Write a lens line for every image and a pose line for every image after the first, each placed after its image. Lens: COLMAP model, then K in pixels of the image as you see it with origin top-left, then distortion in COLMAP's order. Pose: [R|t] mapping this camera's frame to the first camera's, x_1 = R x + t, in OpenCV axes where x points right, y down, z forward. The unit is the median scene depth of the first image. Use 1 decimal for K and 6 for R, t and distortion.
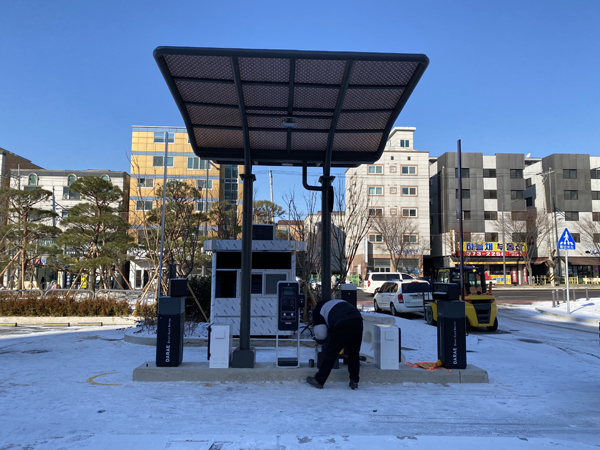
lens RADIAL K [[457.1, 0, 299.8], [0, 457.1, 228.8], [0, 0, 1]] dist [0.013514, 0.001902]
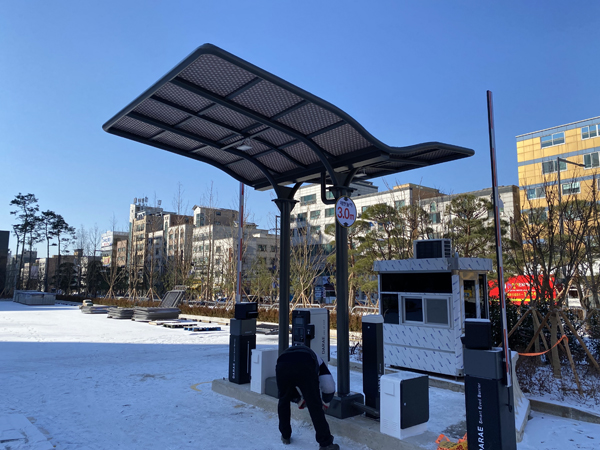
lens RADIAL K [[459.4, 0, 300.0], [0, 459.4, 225.0], [0, 0, 1]] dist [0.007569, 0.001942]
pose [[0.617468, -0.108275, -0.779108, 0.535716], [0.073359, 0.994091, -0.080013, 0.016600], [0.783167, -0.007749, 0.621763, 0.326431]]
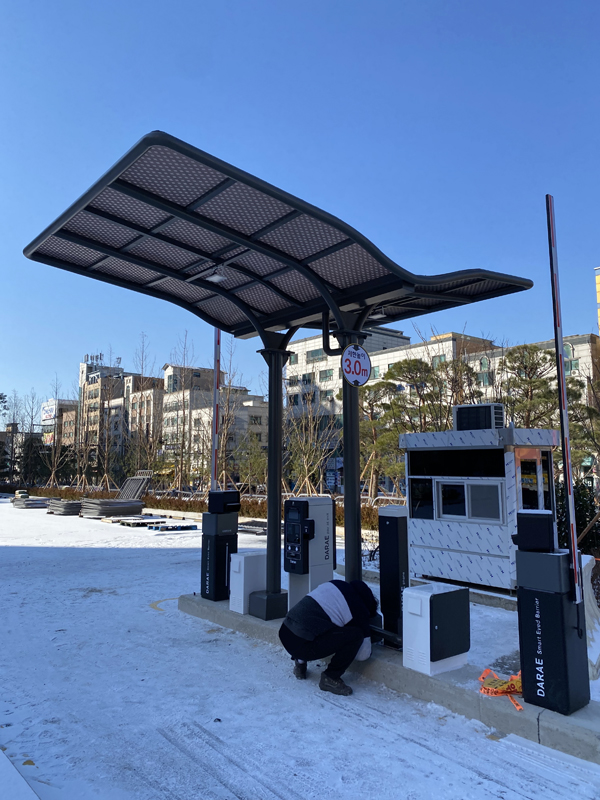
lens RADIAL K [[612.5, 0, 300.9], [0, 612.5, 392.2], [0, 0, 1]] dist [0.007569, 0.001942]
pose [[0.609207, -0.109024, -0.785481, 0.531214], [0.079031, 0.993920, -0.076659, 0.022654], [0.789063, -0.015376, 0.614119, 0.347342]]
